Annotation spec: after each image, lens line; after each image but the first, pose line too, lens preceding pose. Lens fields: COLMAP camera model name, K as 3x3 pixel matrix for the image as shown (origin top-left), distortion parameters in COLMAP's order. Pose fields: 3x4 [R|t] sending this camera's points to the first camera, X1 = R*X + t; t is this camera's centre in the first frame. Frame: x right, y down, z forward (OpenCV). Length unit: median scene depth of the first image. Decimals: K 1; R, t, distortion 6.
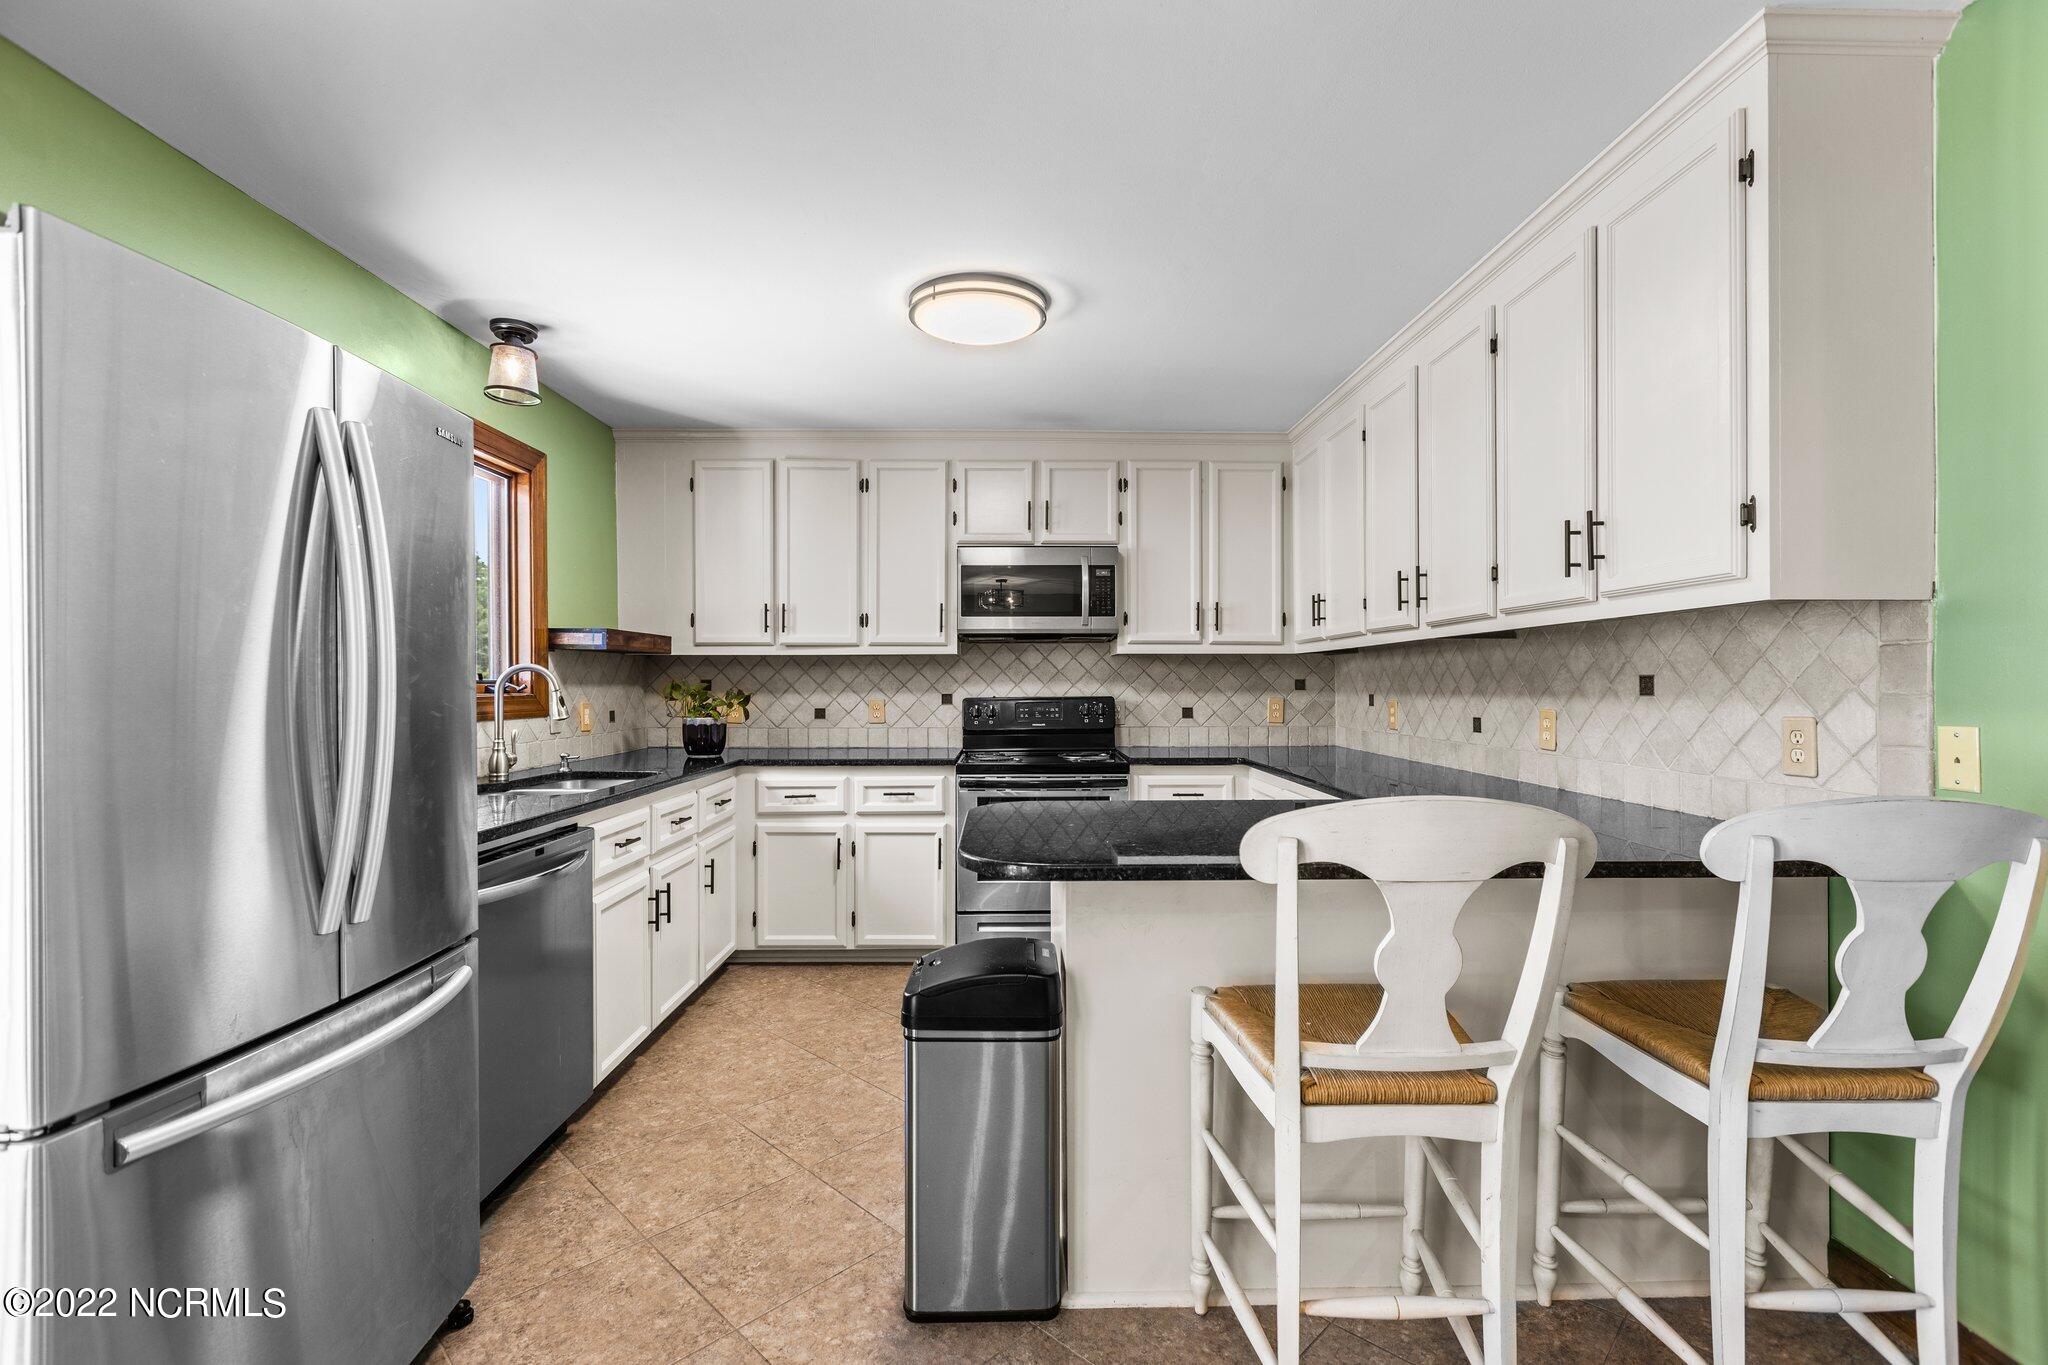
lens RADIAL K [[906.9, 0, 1025.2], [0, 906.9, 683.1], [0, 0, 1]] dist [0.002280, 0.000083]
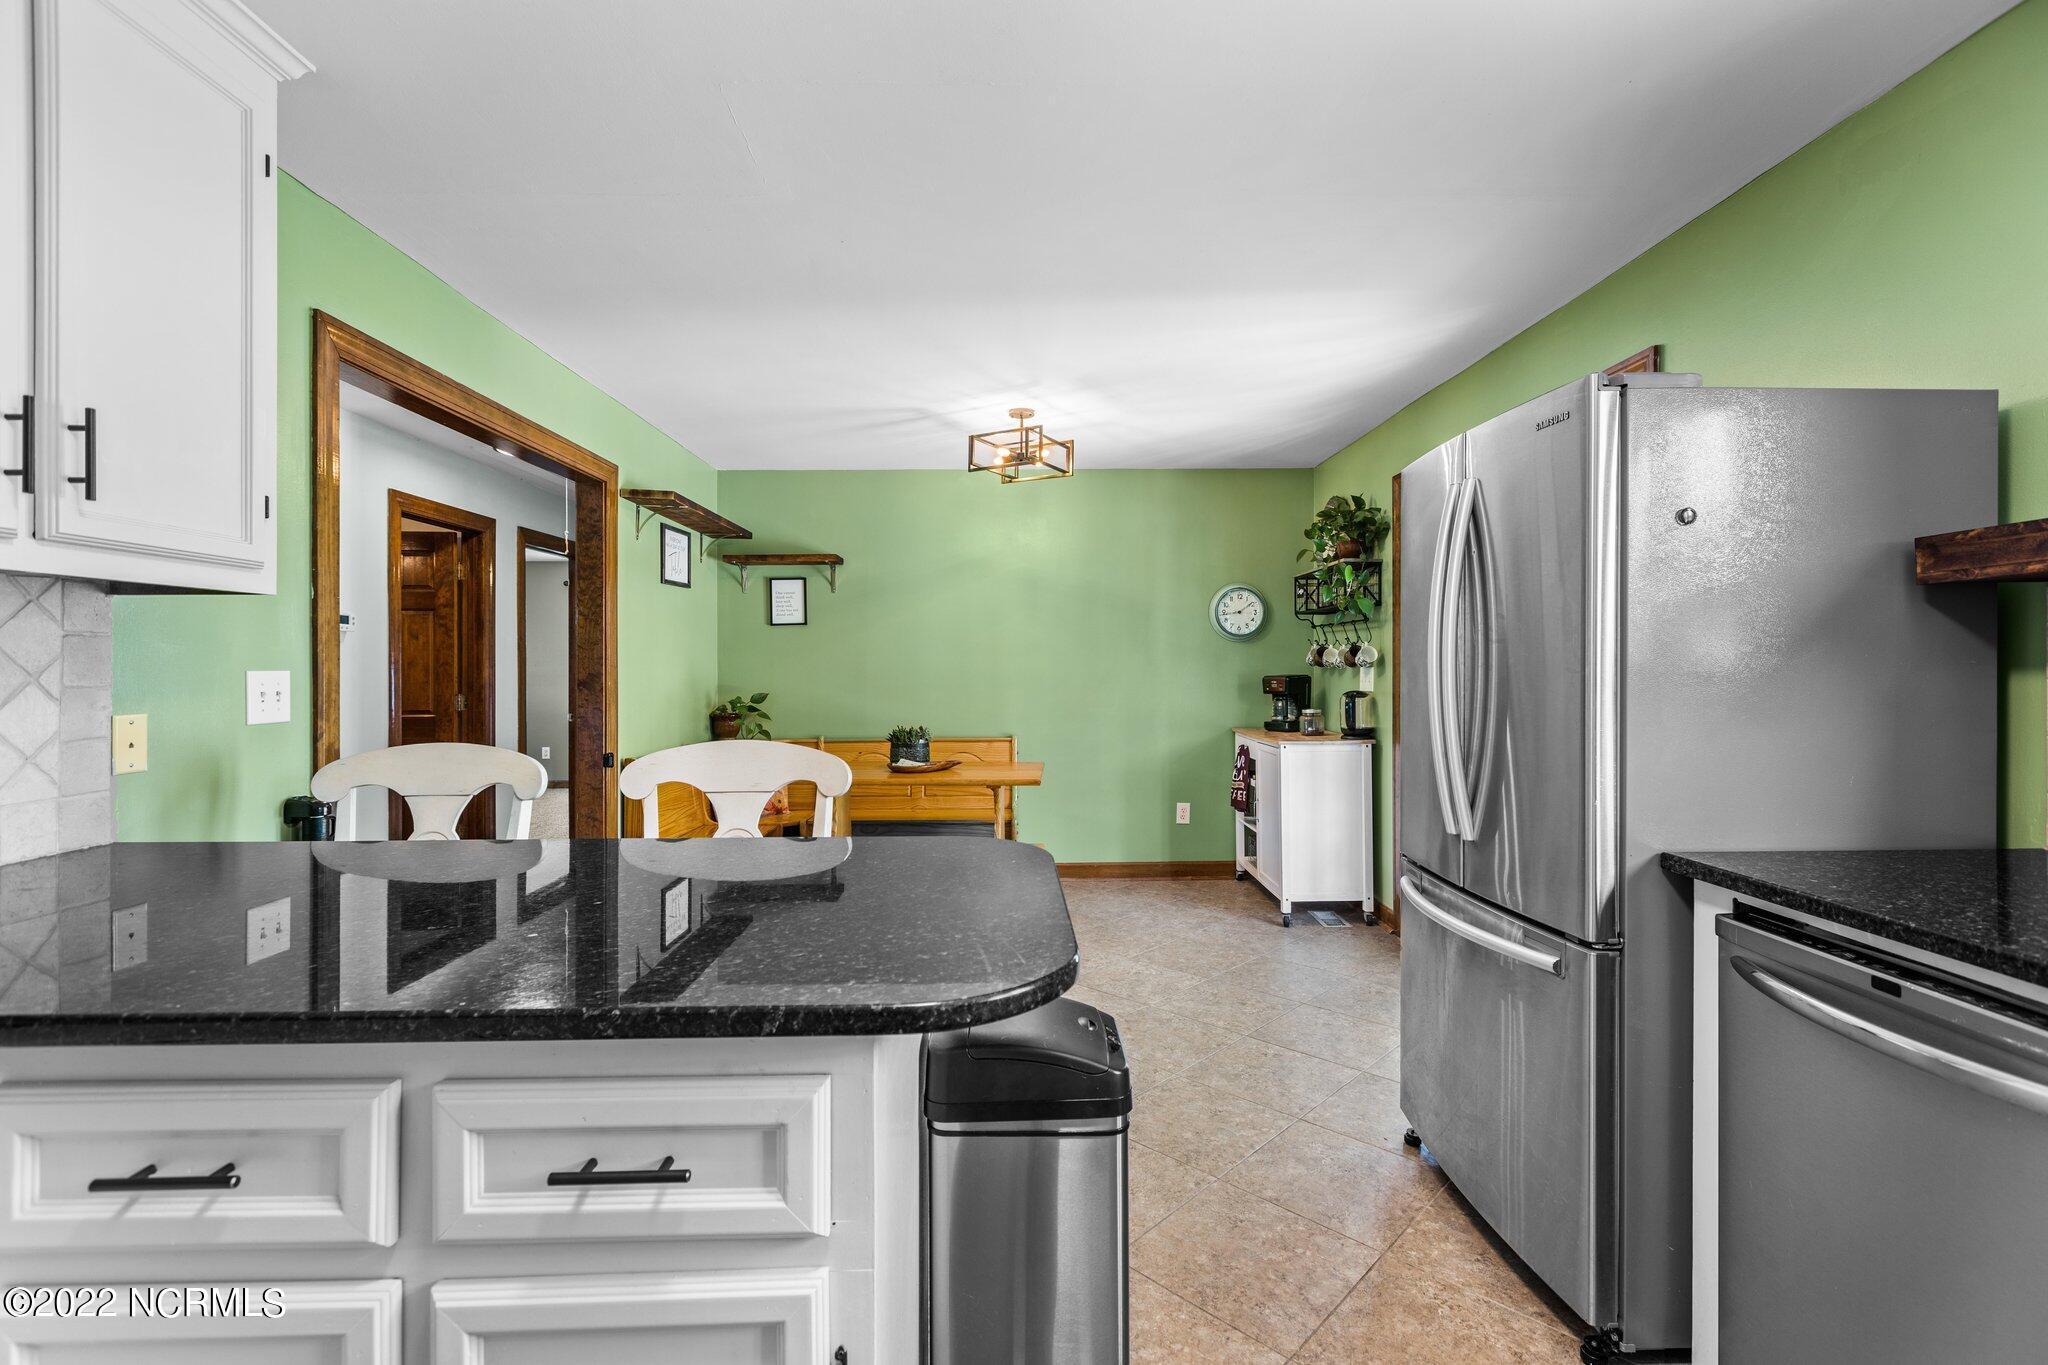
lens RADIAL K [[915.6, 0, 1024.9], [0, 915.6, 666.6], [0, 0, 1]] dist [0.005584, -0.000051]
pose [[-0.999924, 0.009601, -0.007763, -0.029197], [0.009593, 0.999953, 0.000995, -0.003545], [0.007773, 0.000920, -0.999969, 1.282991]]
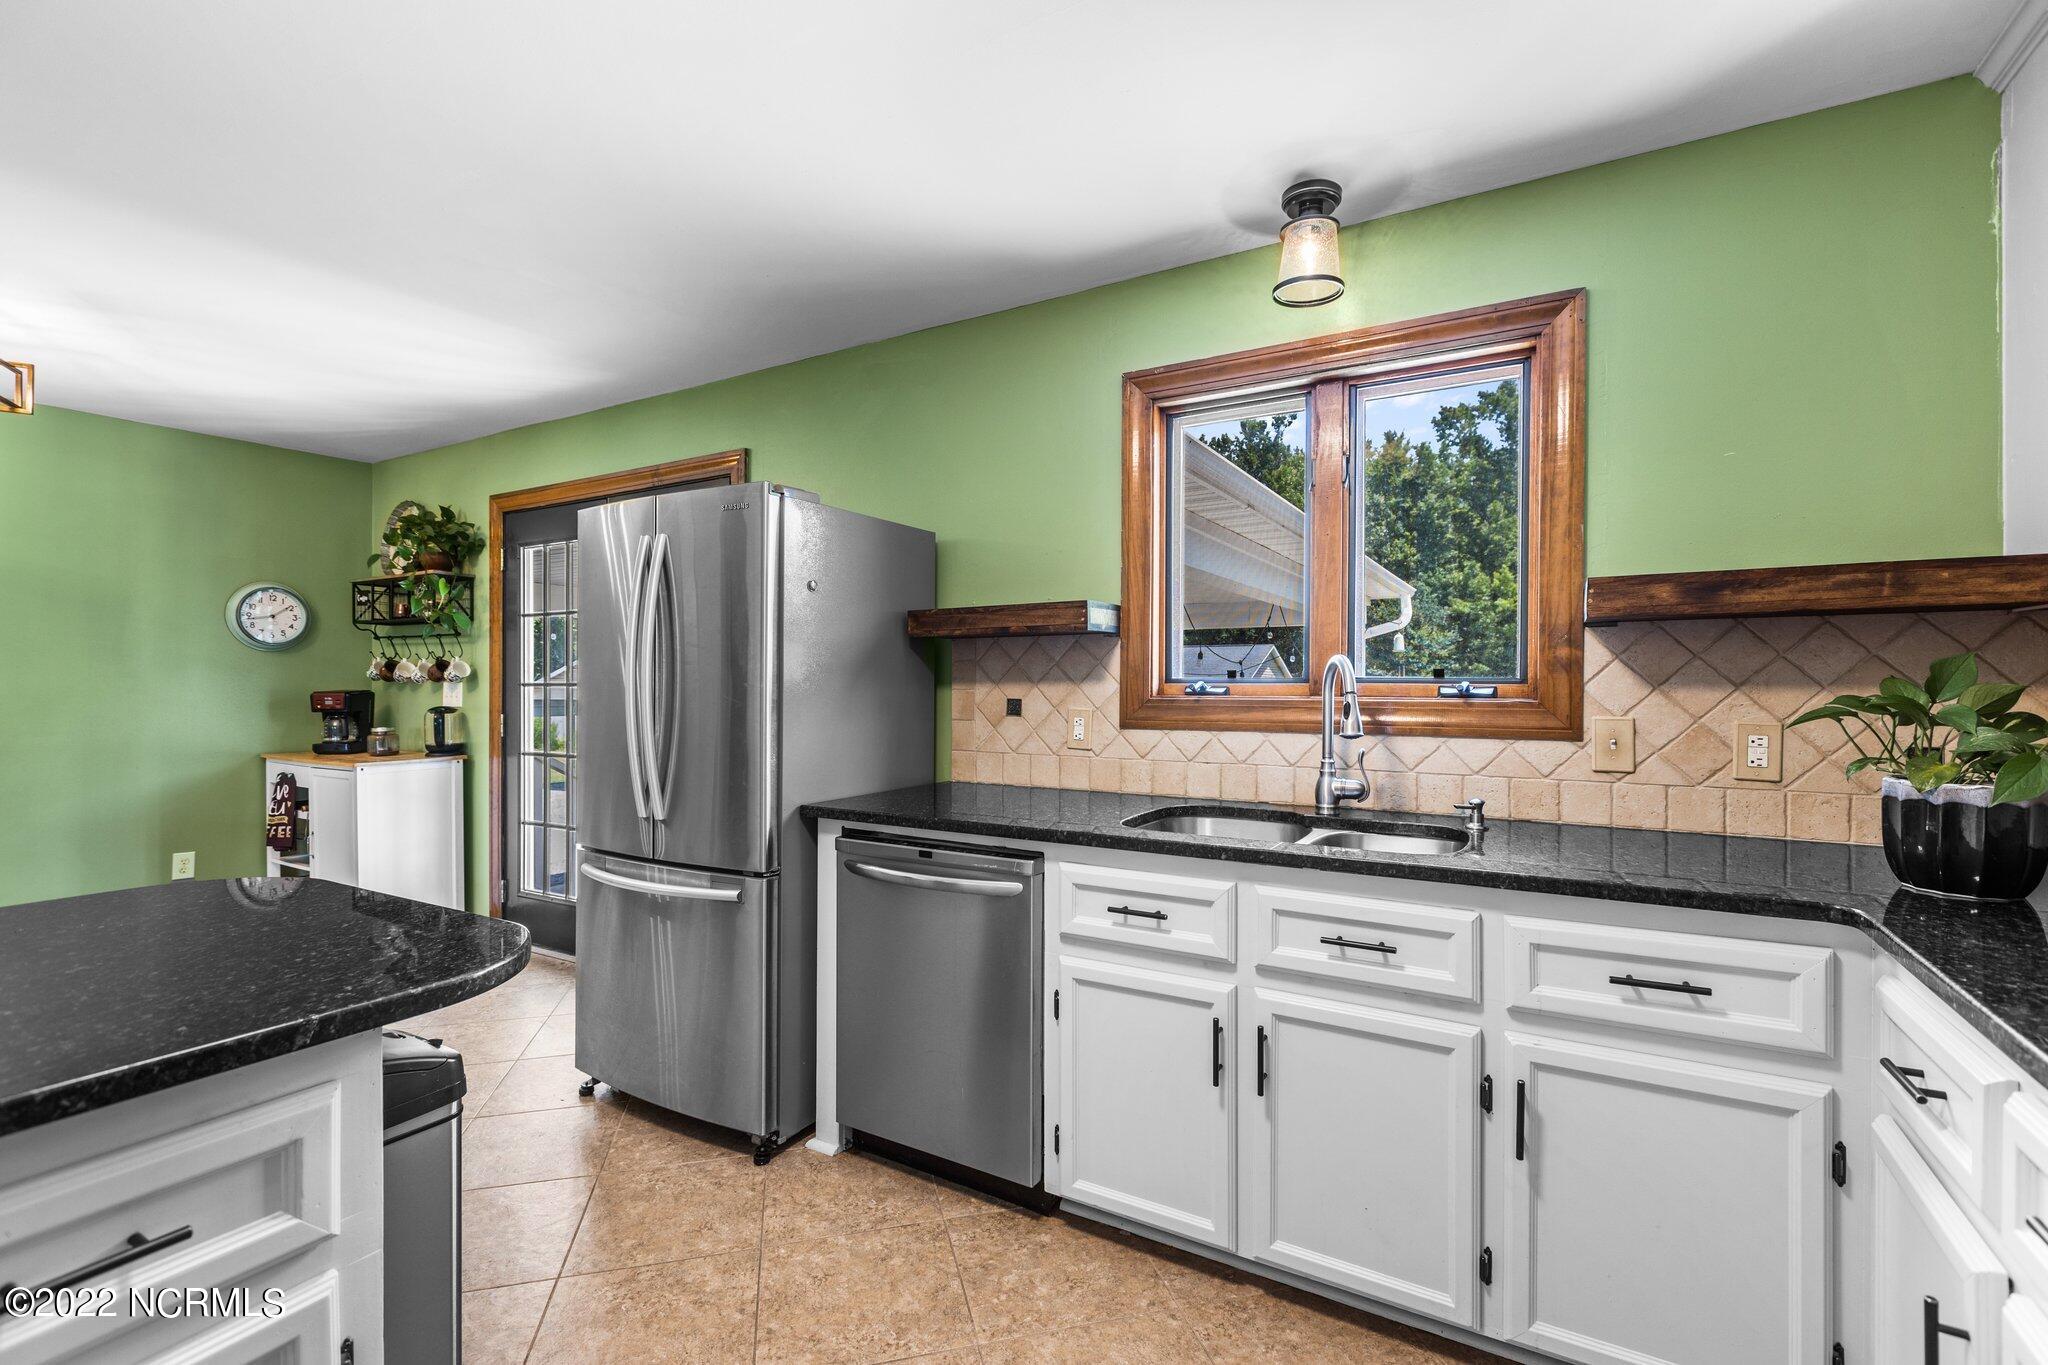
lens RADIAL K [[906.9, 0, 1025.2], [0, 906.9, 683.1], [0, 0, 1]] dist [0.002280, 0.000083]
pose [[-0.520295, 0.006121, -0.853965, 0.207936], [-0.000165, 0.999974, 0.007269, -0.005557], [0.853987, 0.003923, -0.520280, 1.346269]]
